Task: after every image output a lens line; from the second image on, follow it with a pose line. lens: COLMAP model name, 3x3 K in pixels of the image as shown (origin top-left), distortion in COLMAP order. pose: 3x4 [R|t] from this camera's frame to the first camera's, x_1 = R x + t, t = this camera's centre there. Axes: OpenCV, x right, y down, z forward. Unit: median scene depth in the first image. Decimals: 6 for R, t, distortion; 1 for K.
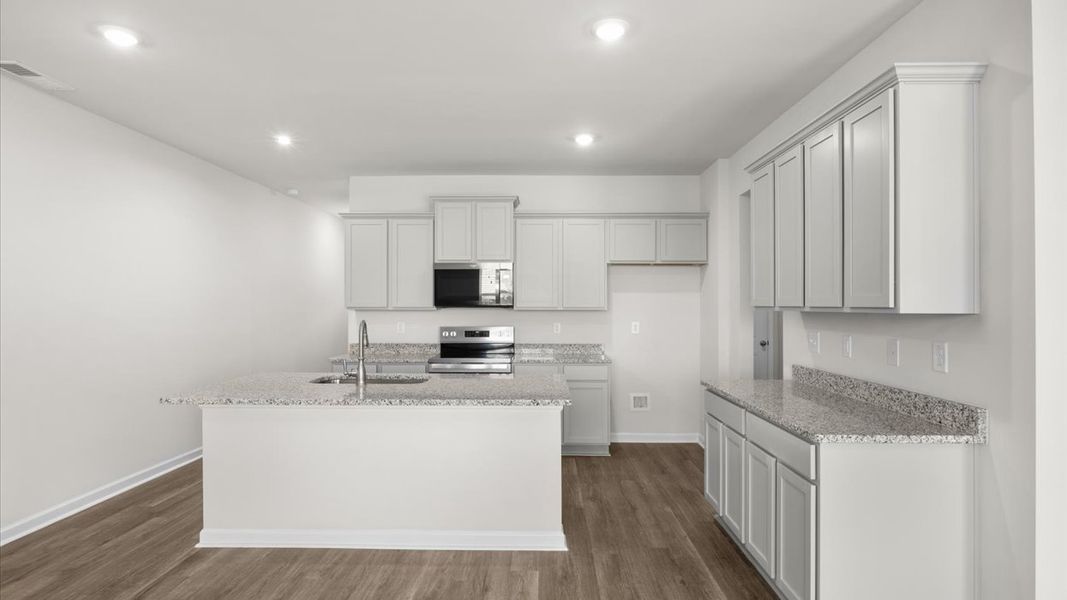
lens RADIAL K [[560.8, 0, 533.5], [0, 560.8, 300.0], [0, 0, 1]] dist [0.002042, 0.000525]
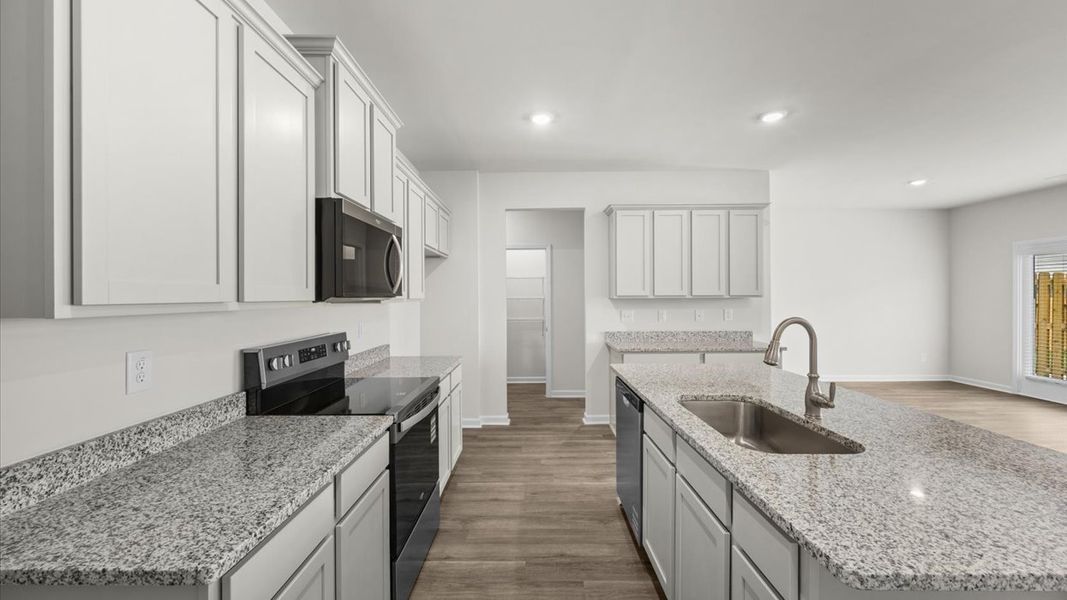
lens RADIAL K [[405.5, 0, 531.0], [0, 405.5, 295.1], [0, 0, 1]] dist [-0.001988, -0.000279]
pose [[-0.013086, -0.001524, 0.999913, -0.593095], [-0.008388, 0.999964, 0.001415, 0.008824], [-0.999879, -0.008369, -0.013099, 1.033792]]
